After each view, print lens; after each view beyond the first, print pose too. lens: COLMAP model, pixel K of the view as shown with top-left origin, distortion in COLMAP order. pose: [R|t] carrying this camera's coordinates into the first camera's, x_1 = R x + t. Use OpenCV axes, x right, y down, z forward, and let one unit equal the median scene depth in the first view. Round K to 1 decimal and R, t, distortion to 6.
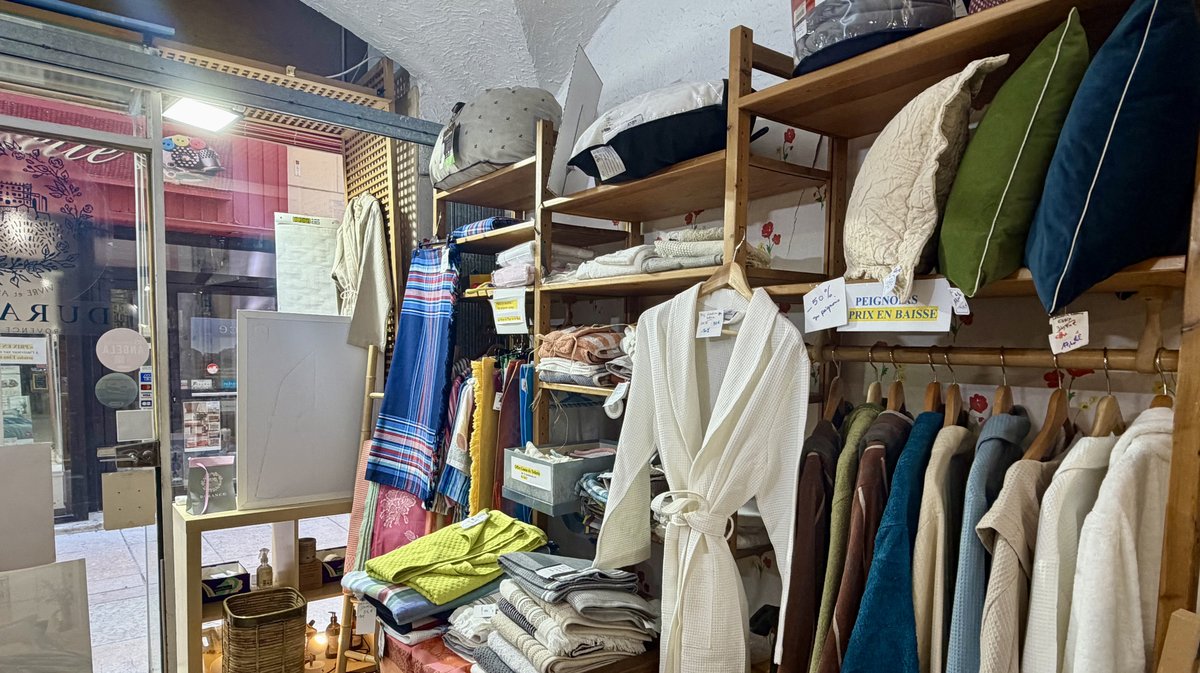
lens RADIAL K [[692.4, 0, 601.5], [0, 692.4, 395.7], [0, 0, 1]] dist [0.003422, -0.001172]
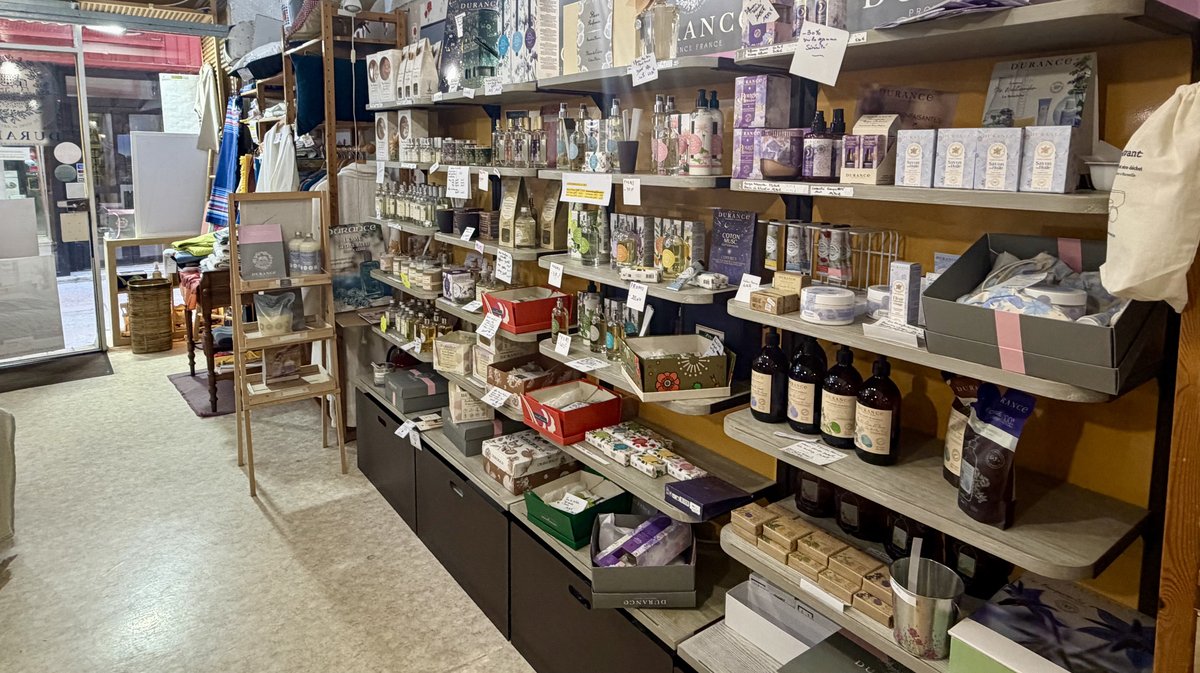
lens RADIAL K [[692.4, 0, 600.5], [0, 692.4, 227.5], [0, 0, 1]] dist [0.003422, -0.001172]
pose [[0.999883, -0.015277, -0.000599, 0.723172], [0.015289, 0.999066, 0.040416, 0.077699], [-0.000019, -0.040420, 0.999183, -0.865503]]
